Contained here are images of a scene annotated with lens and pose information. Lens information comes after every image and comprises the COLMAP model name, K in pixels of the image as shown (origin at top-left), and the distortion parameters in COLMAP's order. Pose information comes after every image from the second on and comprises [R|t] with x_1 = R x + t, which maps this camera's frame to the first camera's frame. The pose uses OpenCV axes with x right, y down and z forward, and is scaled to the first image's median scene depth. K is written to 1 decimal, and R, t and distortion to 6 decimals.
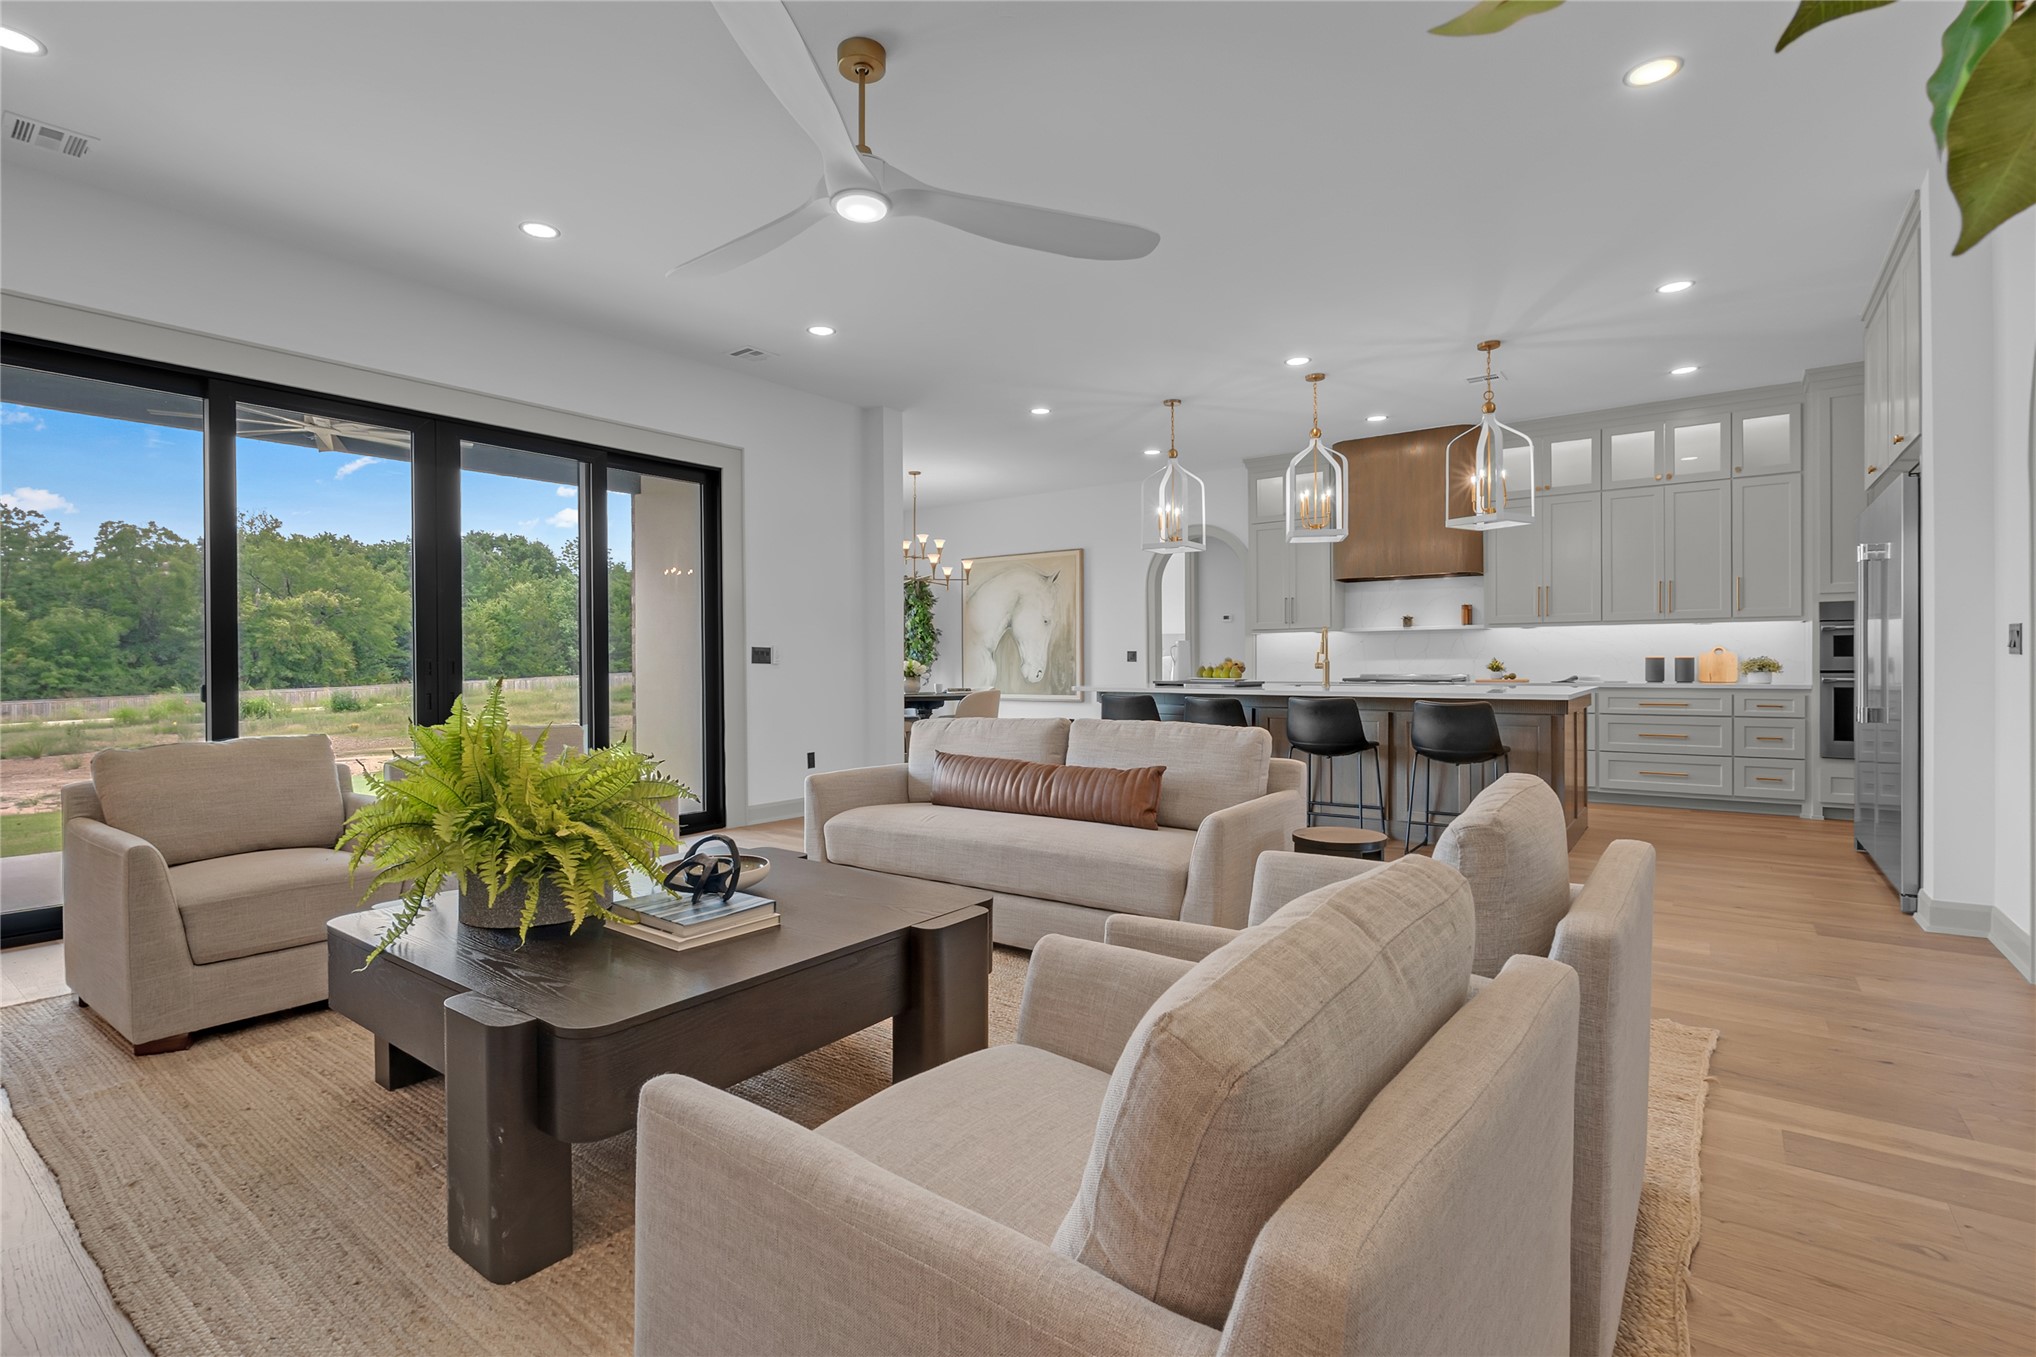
lens RADIAL K [[937.5, 0, 1019.4], [0, 937.5, 668.6], [0, 0, 1]] dist [-0.000484, 0.000025]
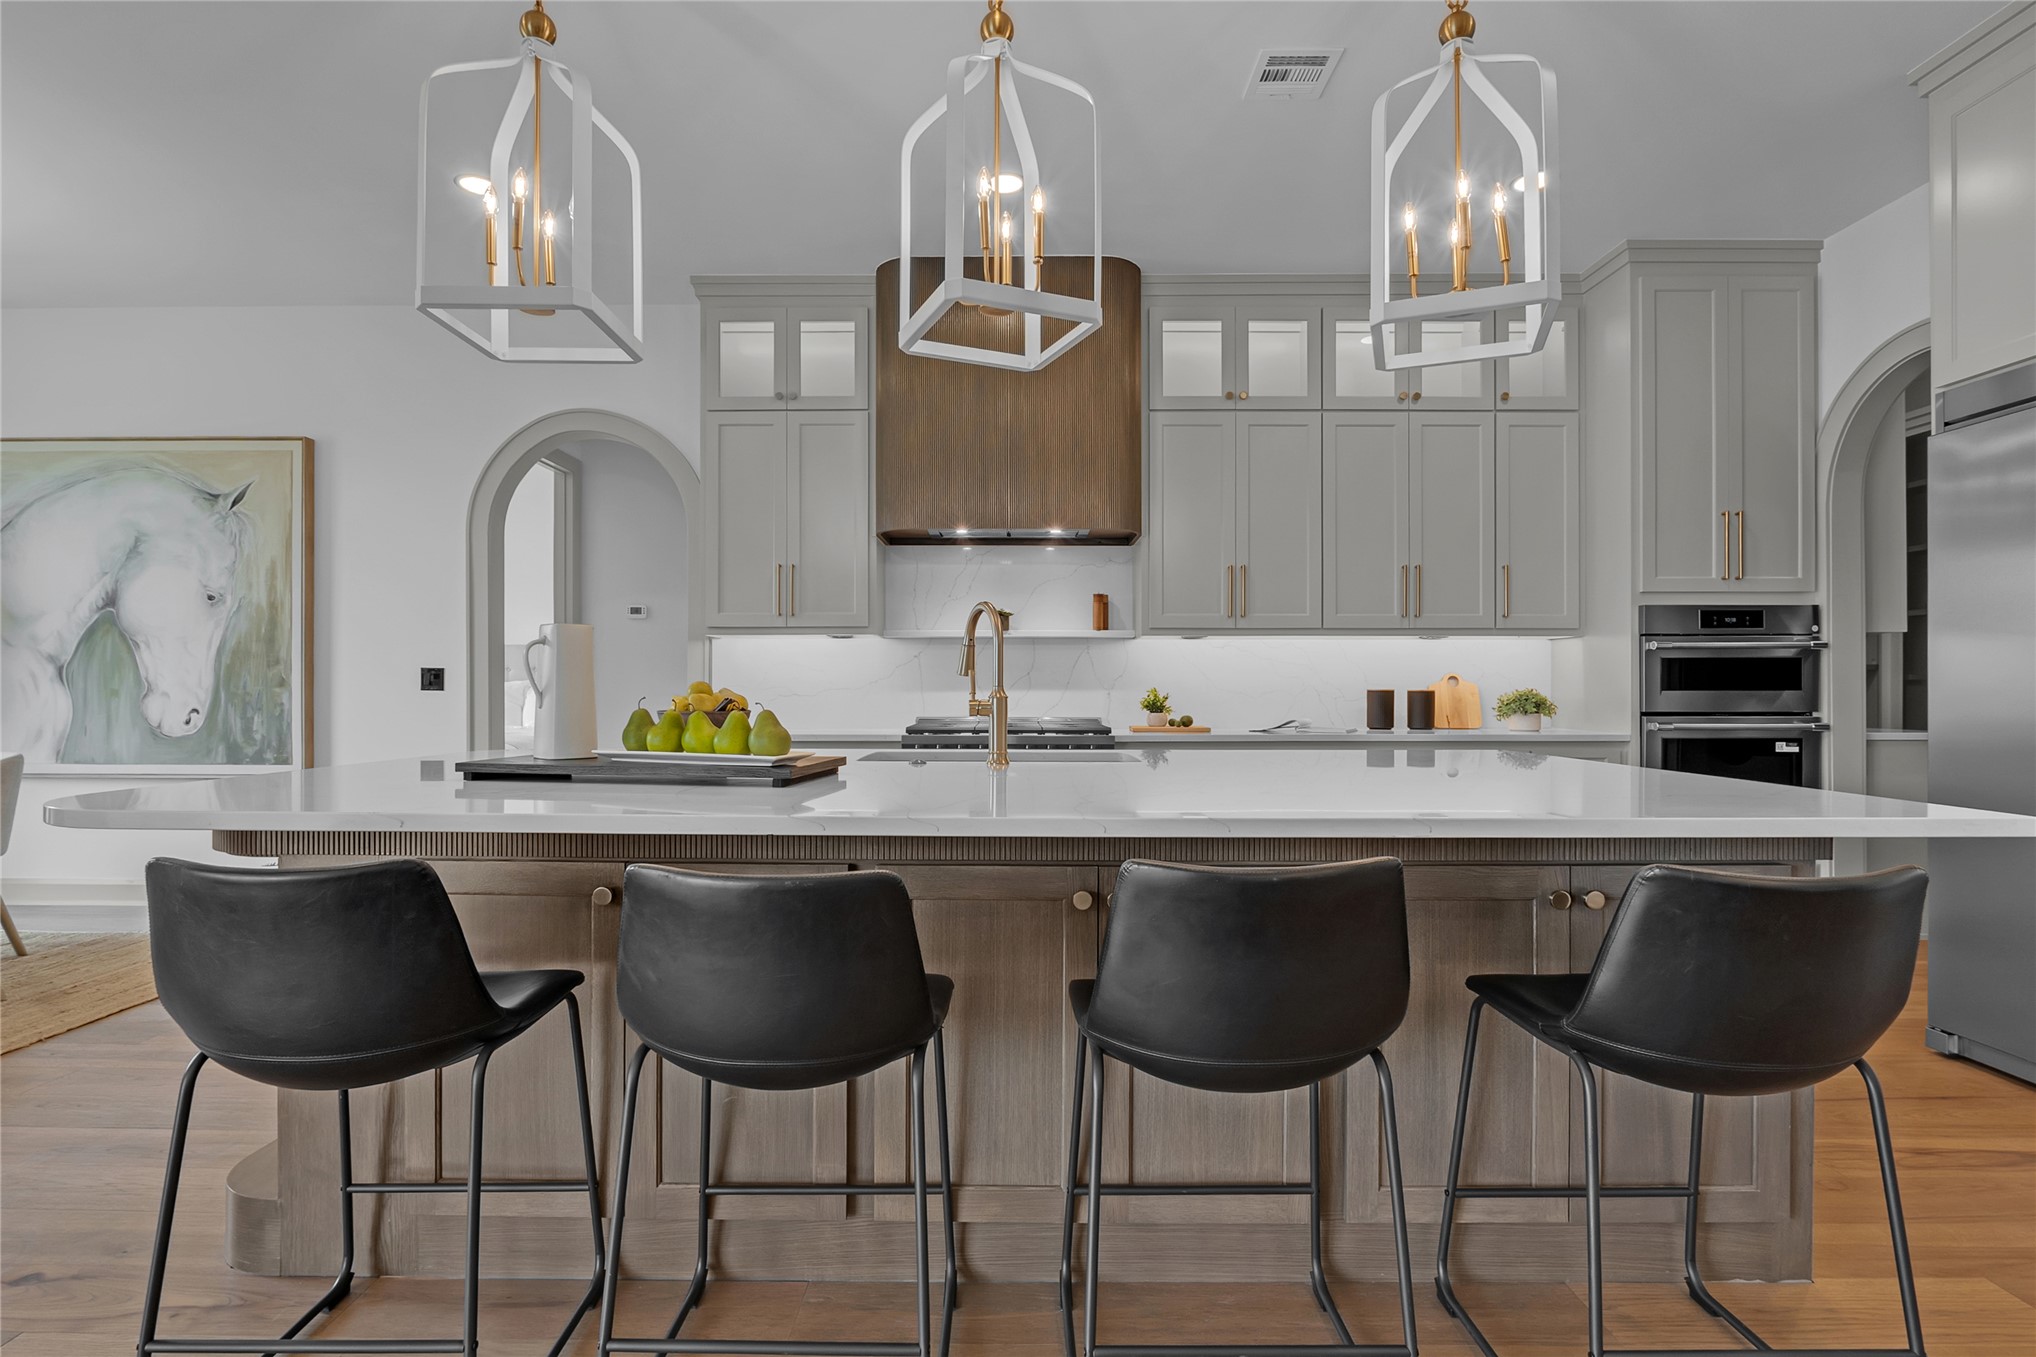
lens RADIAL K [[1004.5, 0, 1014.4], [0, 1004.5, 680.0], [0, 0, 1]] dist [0.000969, 0.000424]
pose [[0.811891, 0.006631, 0.583771, 0.077852], [-0.001916, 0.999960, -0.008694, -0.010745], [-0.583805, 0.005940, 0.811872, 0.527801]]
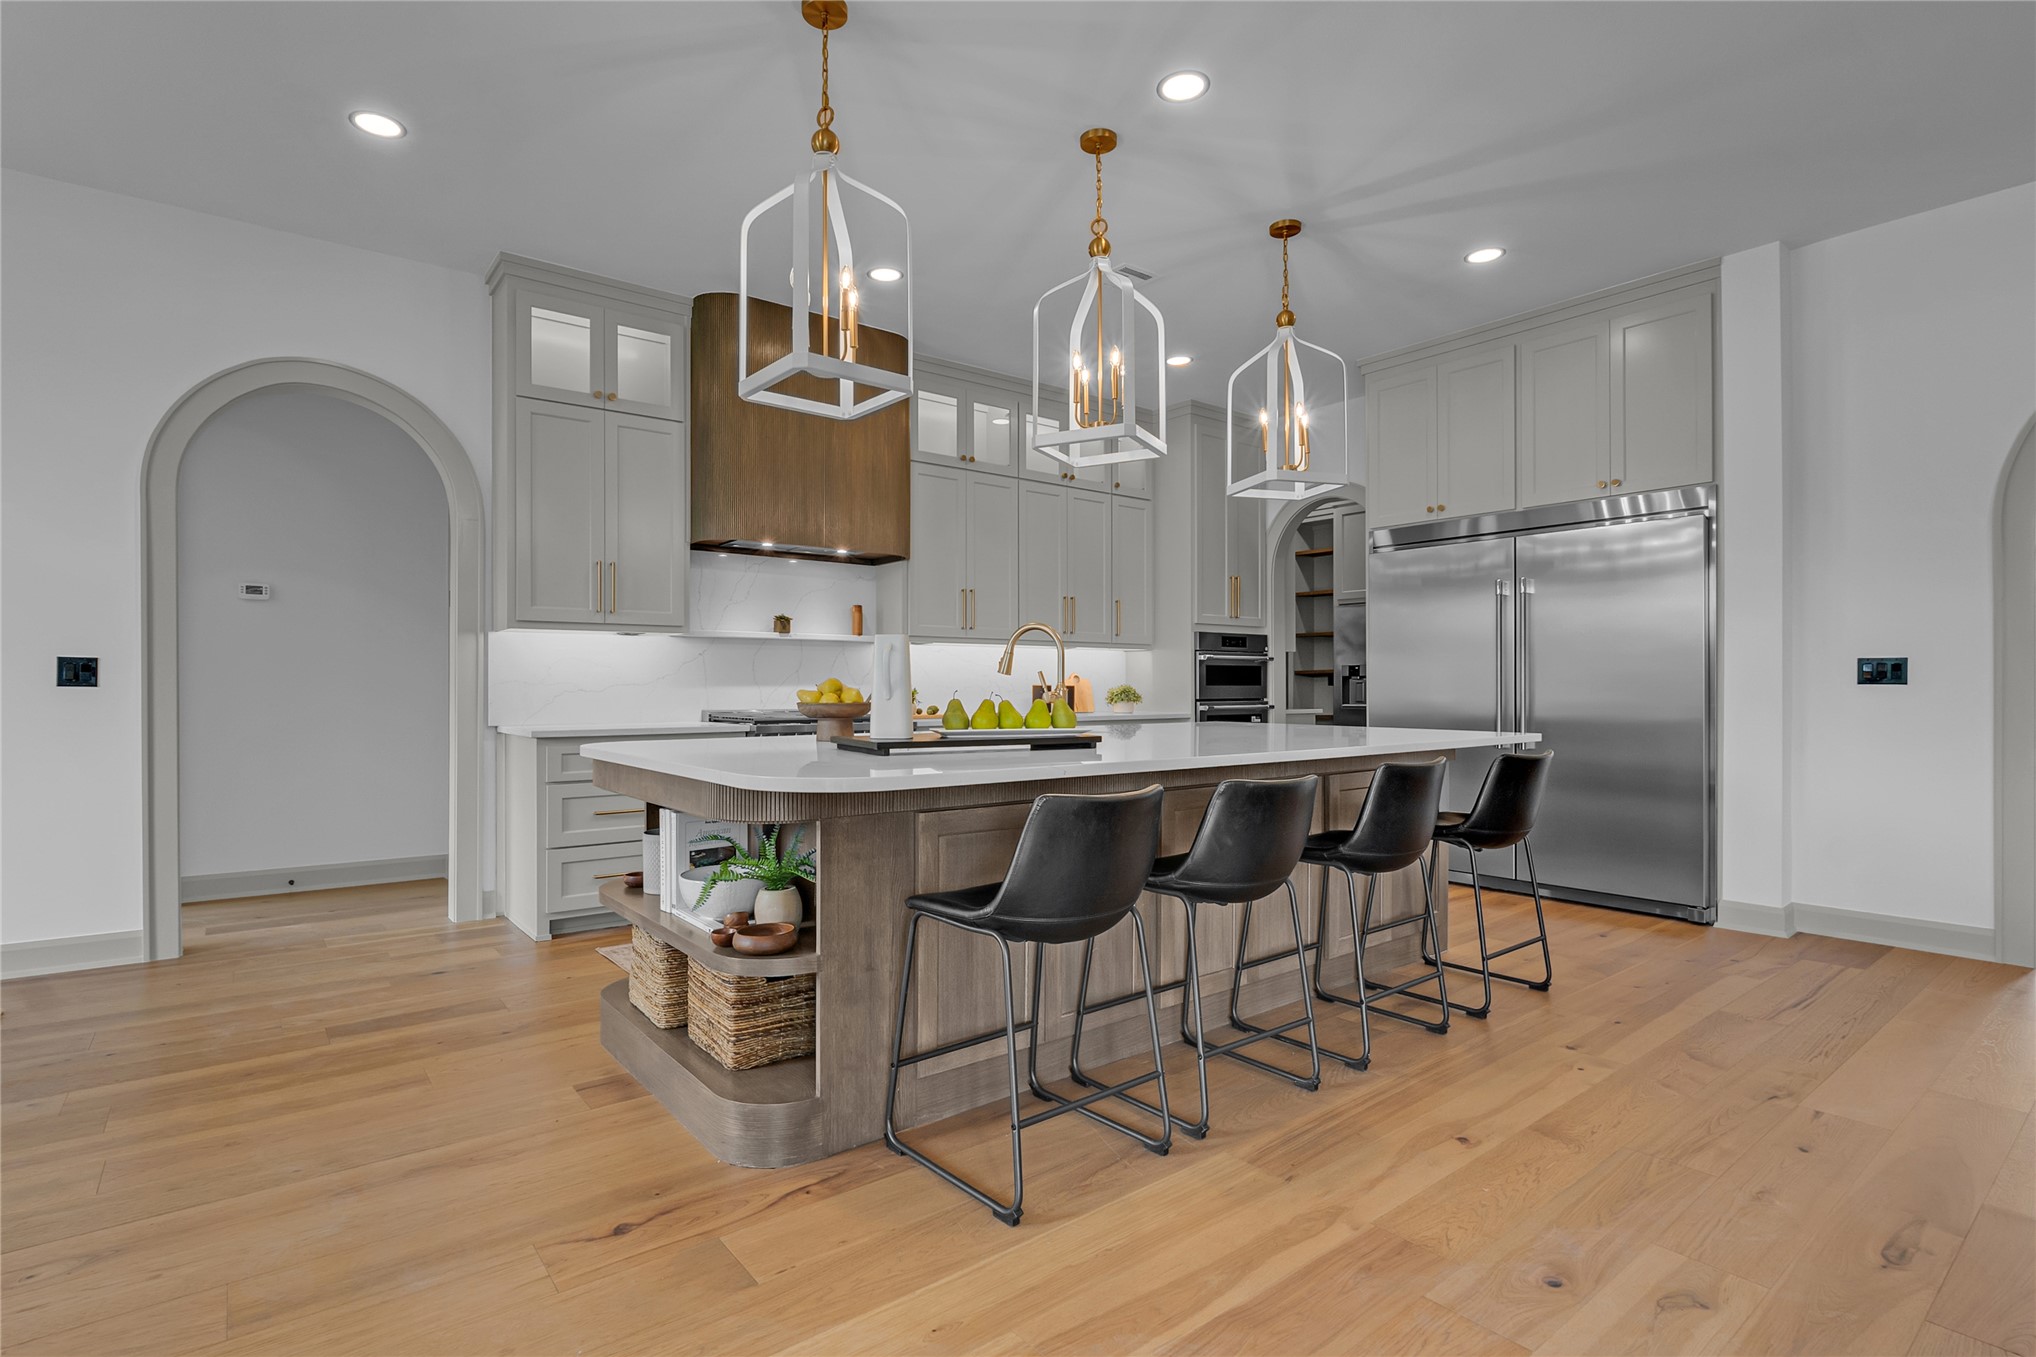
lens RADIAL K [[1004.5, 0, 1028.6], [0, 1004.5, 672.3], [0, 0, 1]] dist [0.000969, 0.000424]
pose [[0.260010, 0.013405, 0.965513, -0.189108], [-0.001127, 0.999907, -0.013579, -0.009882], [-0.965605, 0.002442, 0.260001, 0.681189]]
